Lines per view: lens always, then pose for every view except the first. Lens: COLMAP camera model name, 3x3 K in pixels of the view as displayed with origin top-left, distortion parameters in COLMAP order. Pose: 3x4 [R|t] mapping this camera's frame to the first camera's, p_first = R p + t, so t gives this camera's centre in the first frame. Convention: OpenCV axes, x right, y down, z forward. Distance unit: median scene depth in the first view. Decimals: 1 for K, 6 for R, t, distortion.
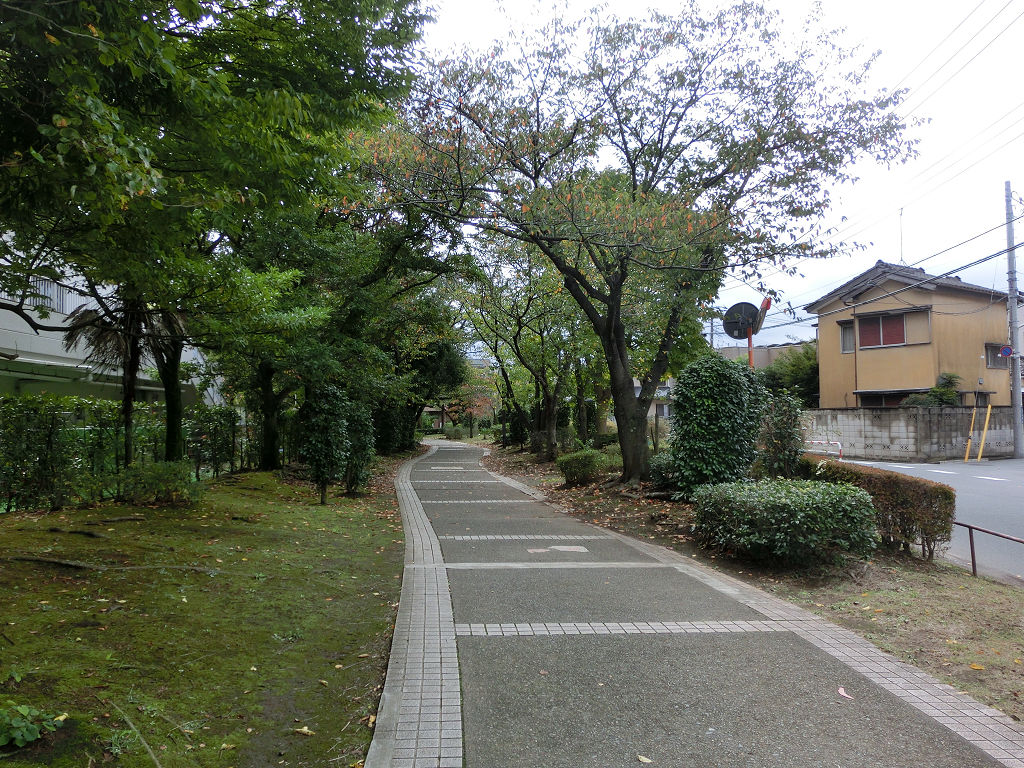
lens RADIAL K [[838.8, 0, 517.9], [0, 838.8, 379.6], [0, 0, 1]] dist [-0.015239, 0.015368]
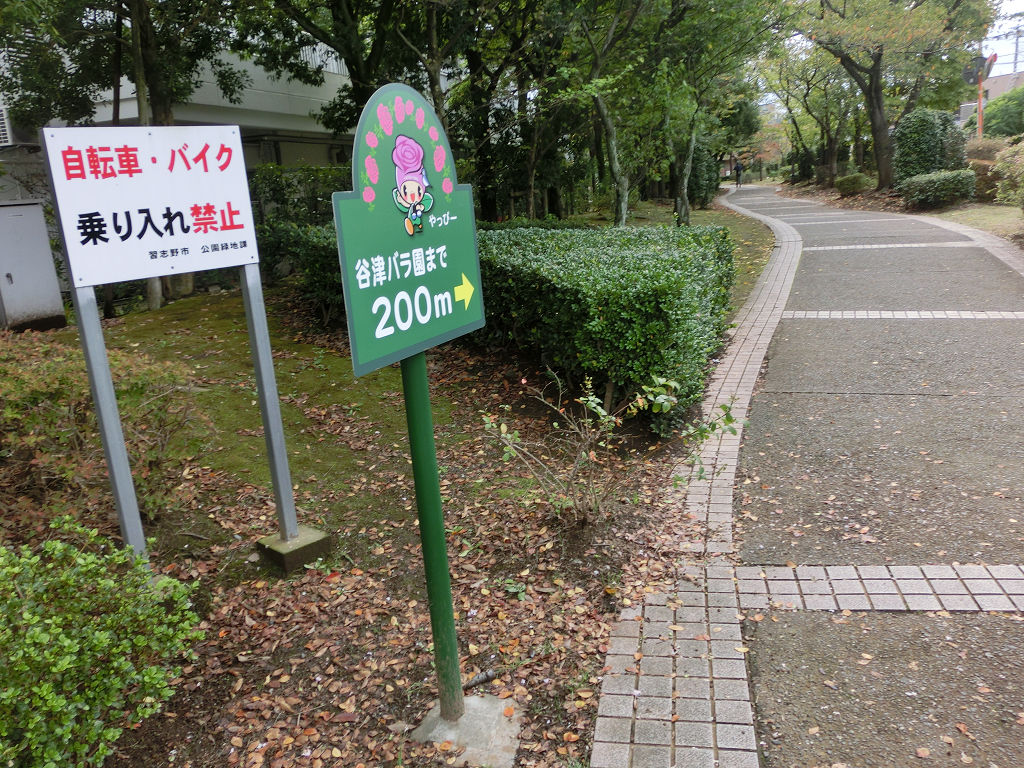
lens RADIAL K [[838.8, 0, 517.9], [0, 838.8, 379.6], [0, 0, 1]] dist [-0.015239, 0.015368]
pose [[0.947206, 0.003570, -0.320607, -0.006091], [0.087161, 0.959414, 0.268194, -0.010459], [0.308552, -0.281979, 0.908451, -0.419667]]
